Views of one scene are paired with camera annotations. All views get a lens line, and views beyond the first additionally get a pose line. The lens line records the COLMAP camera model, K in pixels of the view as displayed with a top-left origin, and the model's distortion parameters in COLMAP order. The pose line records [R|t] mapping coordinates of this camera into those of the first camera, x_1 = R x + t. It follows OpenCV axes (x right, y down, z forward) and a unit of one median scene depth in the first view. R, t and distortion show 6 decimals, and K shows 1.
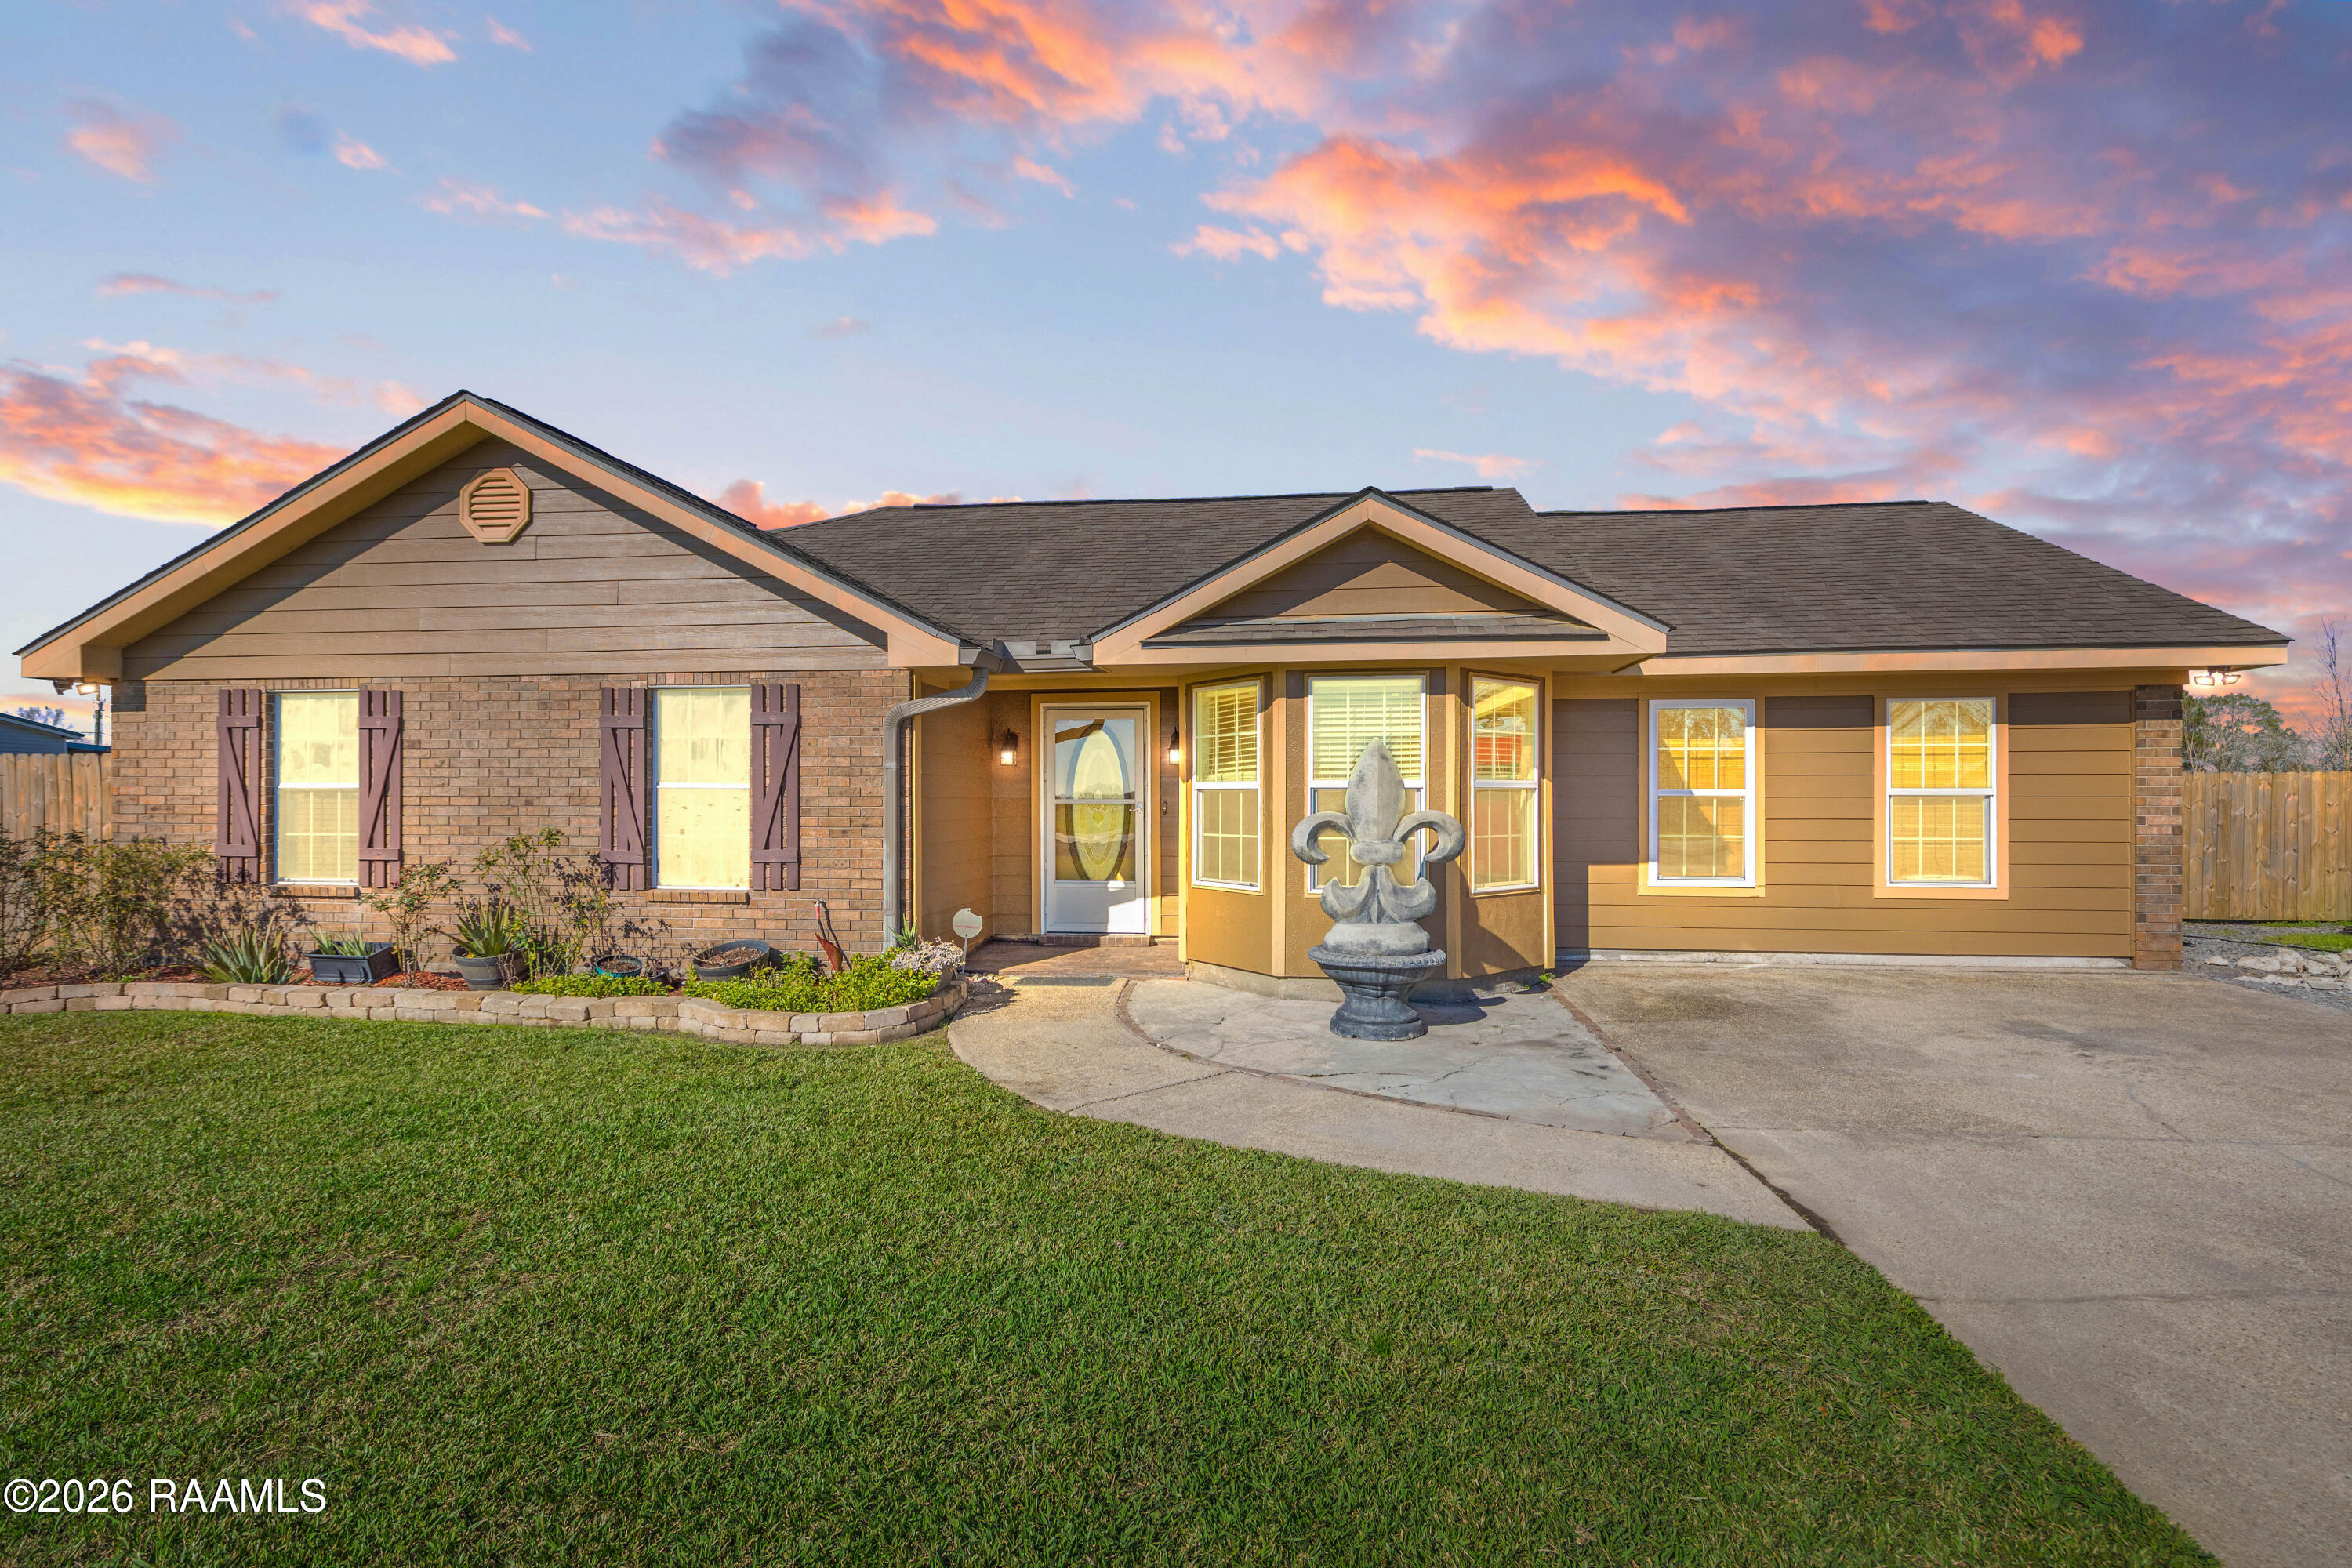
lens RADIAL K [[1127.4, 0, 1177.5], [0, 1127.4, 783.8], [0, 0, 1]] dist [0.002838, -0.000438]
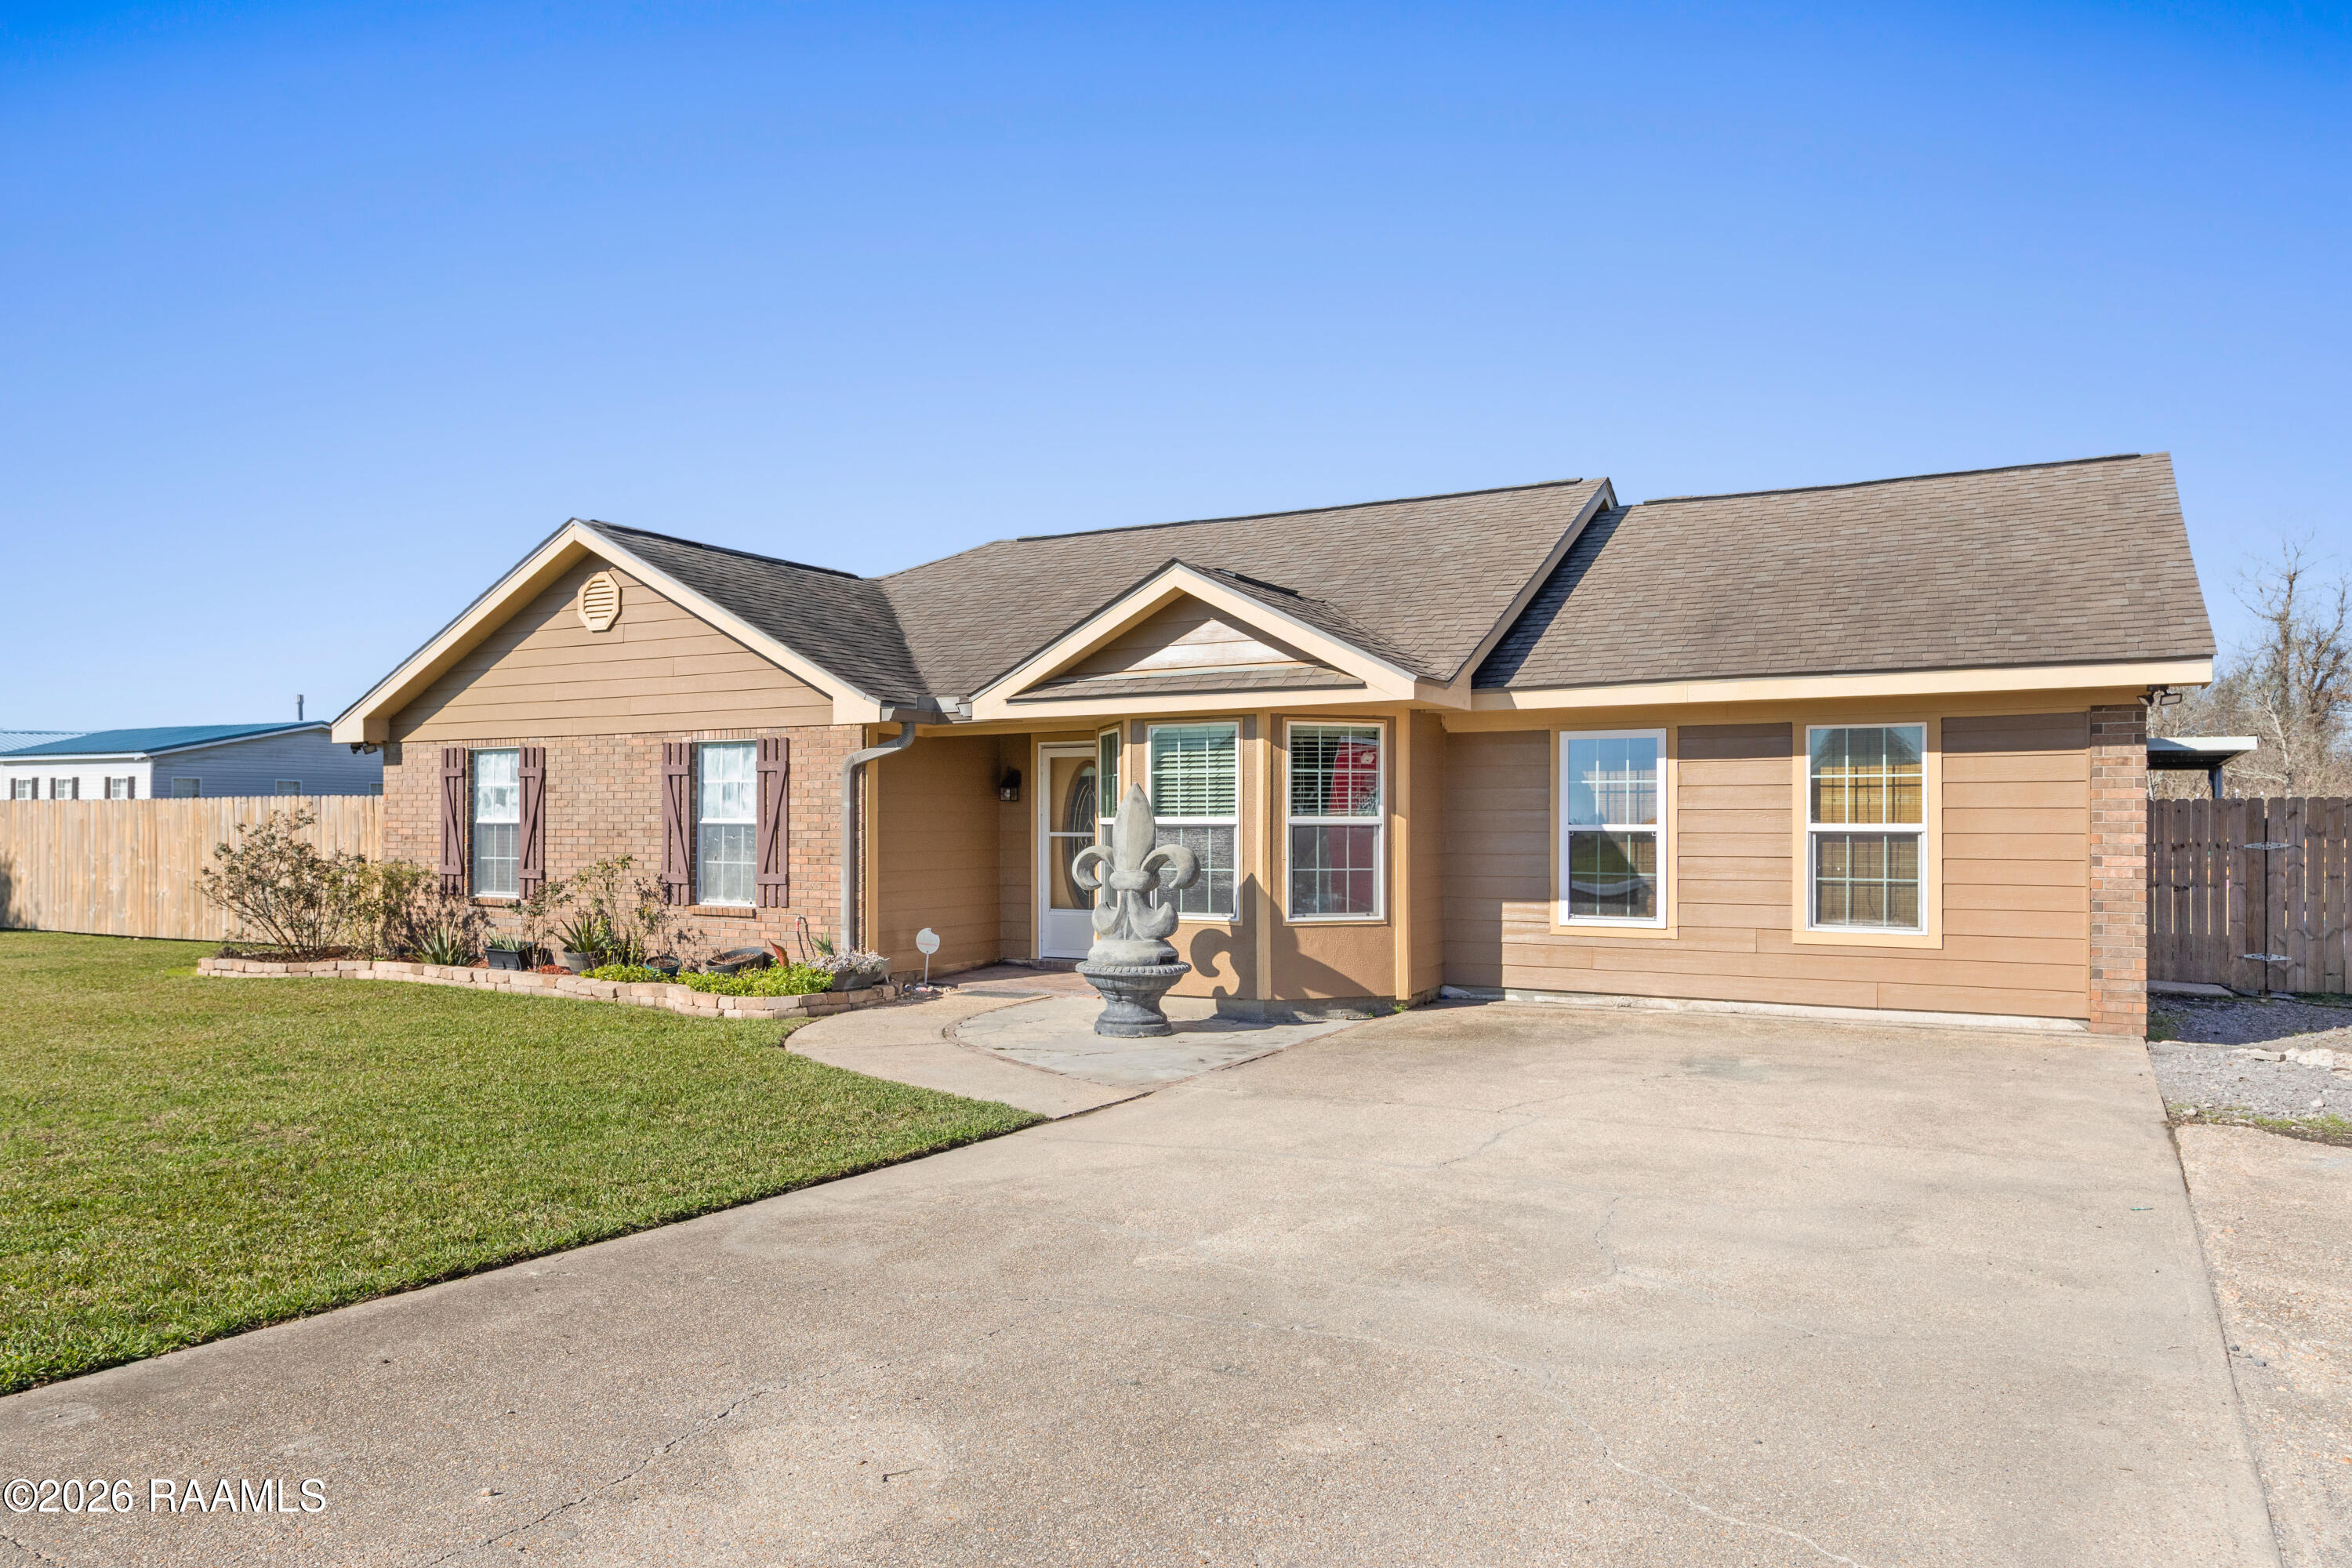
lens RADIAL K [[1628.1, 0, 1174.6], [0, 1628.1, 793.5], [0, 0, 1]] dist [-0.006010, 0.000447]
pose [[0.921771, -0.006266, -0.387684, 0.707059], [0.003067, 0.999956, -0.008870, -0.011210], [0.387723, 0.006987, 0.921750, -0.440425]]
